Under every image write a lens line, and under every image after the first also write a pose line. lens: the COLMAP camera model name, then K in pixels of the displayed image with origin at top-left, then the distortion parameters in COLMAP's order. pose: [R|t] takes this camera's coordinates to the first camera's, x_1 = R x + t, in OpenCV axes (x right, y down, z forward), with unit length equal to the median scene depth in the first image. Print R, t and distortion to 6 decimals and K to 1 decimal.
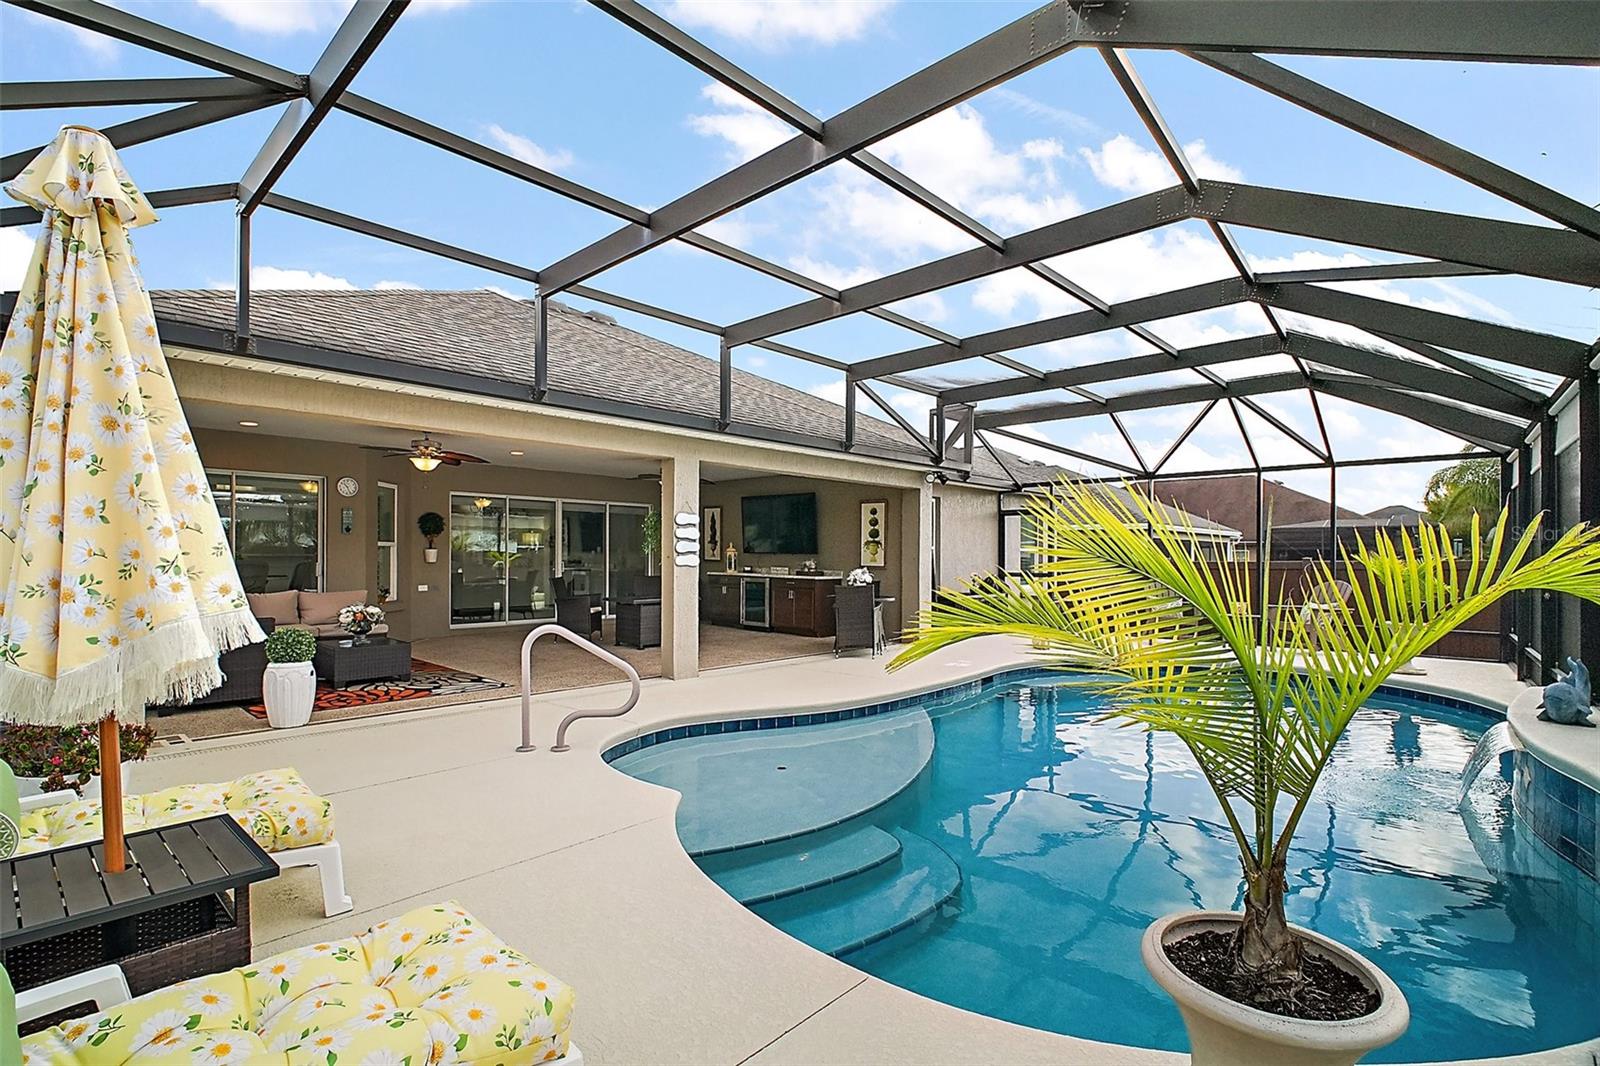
lens RADIAL K [[757.8, 0, 800.0], [0, 757.8, 533.0], [0, 0, 1]] dist [-0.002127, -0.000309]
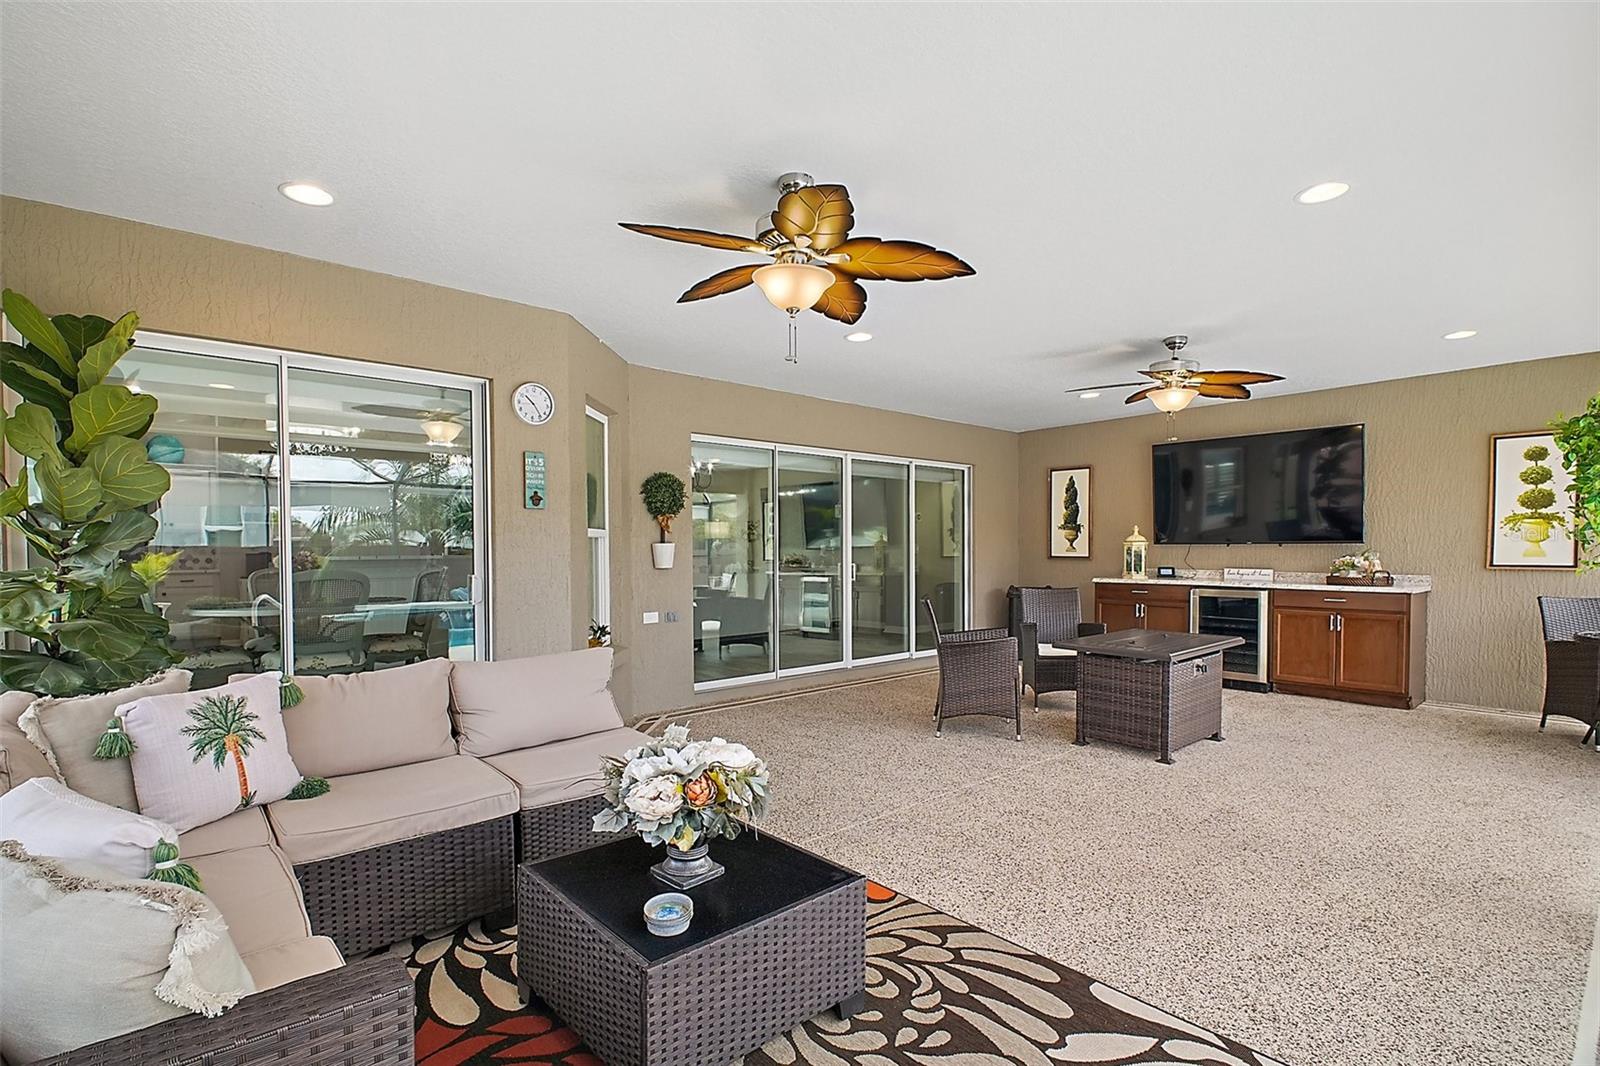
lens RADIAL K [[741.3, 0, 800.0], [0, 741.3, 533.0], [0, 0, 1]] dist [-0.000551, -0.000286]
pose [[0.996261, -0.014734, -0.085125, -0.335078], [0.015222, 0.999871, 0.005089, 0.012717], [0.085039, -0.006366, 0.996357, 0.477713]]
